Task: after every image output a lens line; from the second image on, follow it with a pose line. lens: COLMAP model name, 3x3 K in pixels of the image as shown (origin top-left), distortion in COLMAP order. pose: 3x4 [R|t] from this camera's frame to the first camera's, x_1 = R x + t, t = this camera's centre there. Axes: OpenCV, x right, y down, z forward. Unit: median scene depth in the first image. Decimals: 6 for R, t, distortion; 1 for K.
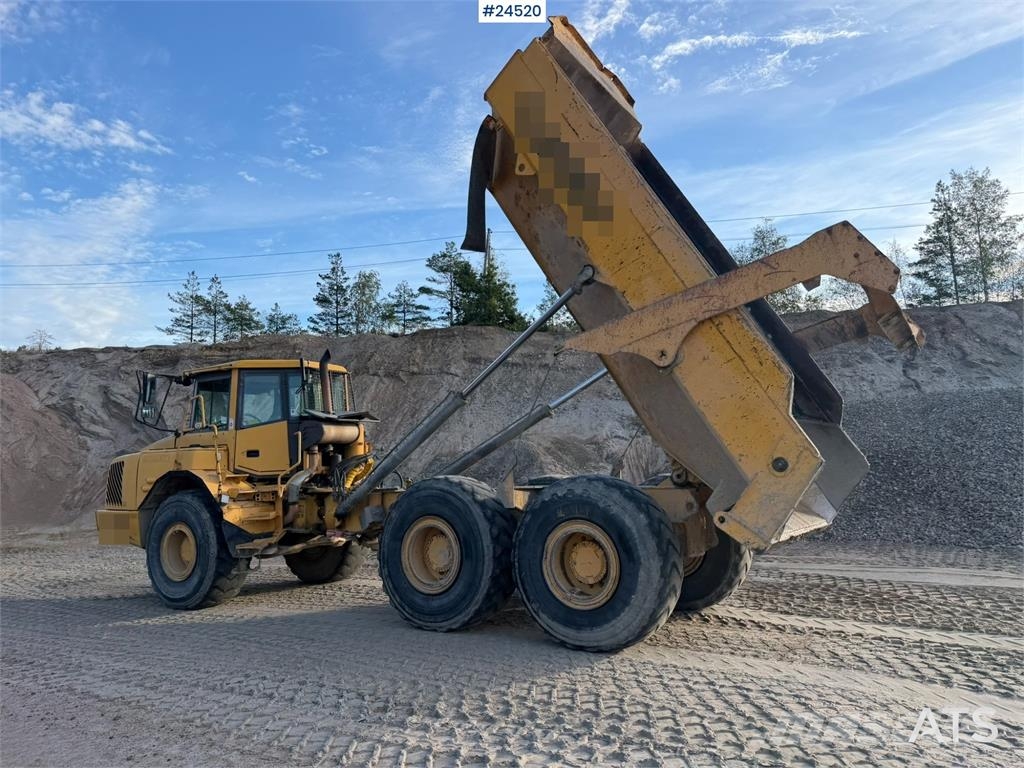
lens RADIAL K [[716.1, 0, 526.1], [0, 716.1, 359.7], [0, 0, 1]] dist [0.074892, -0.143248]
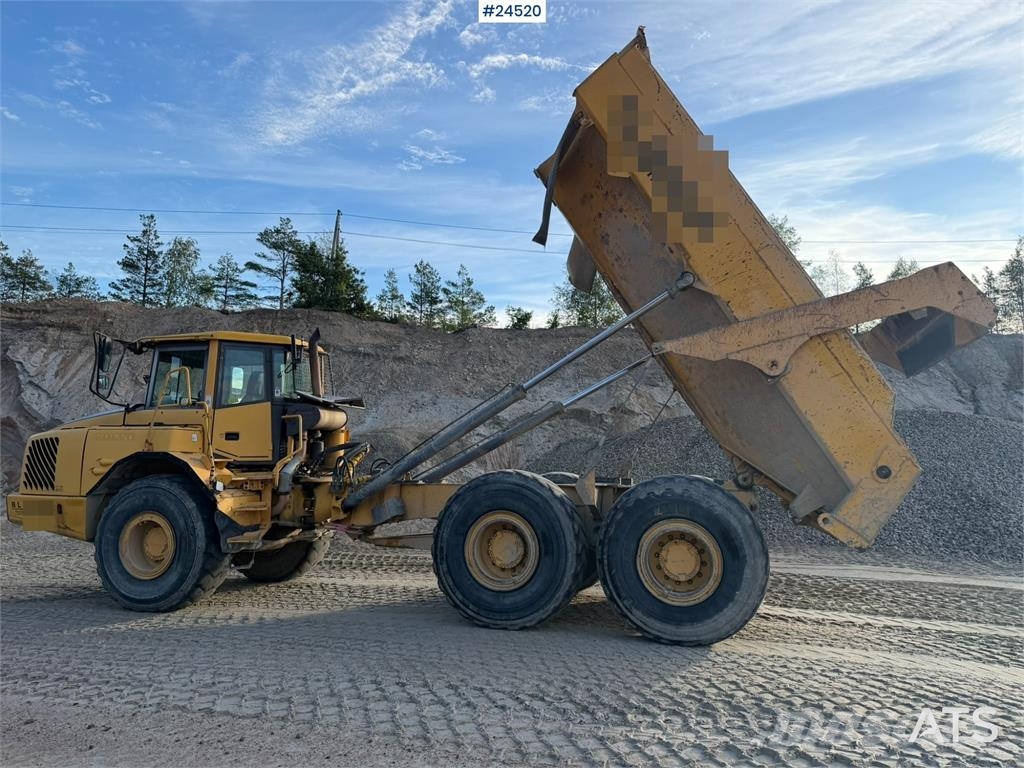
lens RADIAL K [[716.1, 0, 526.1], [0, 716.1, 359.7], [0, 0, 1]] dist [0.074892, -0.143248]
pose [[0.961256, 0.077217, 0.264620, -0.288213], [-0.078319, 0.996908, -0.006397, 0.013504], [-0.264296, -0.014576, 0.964332, 0.045882]]
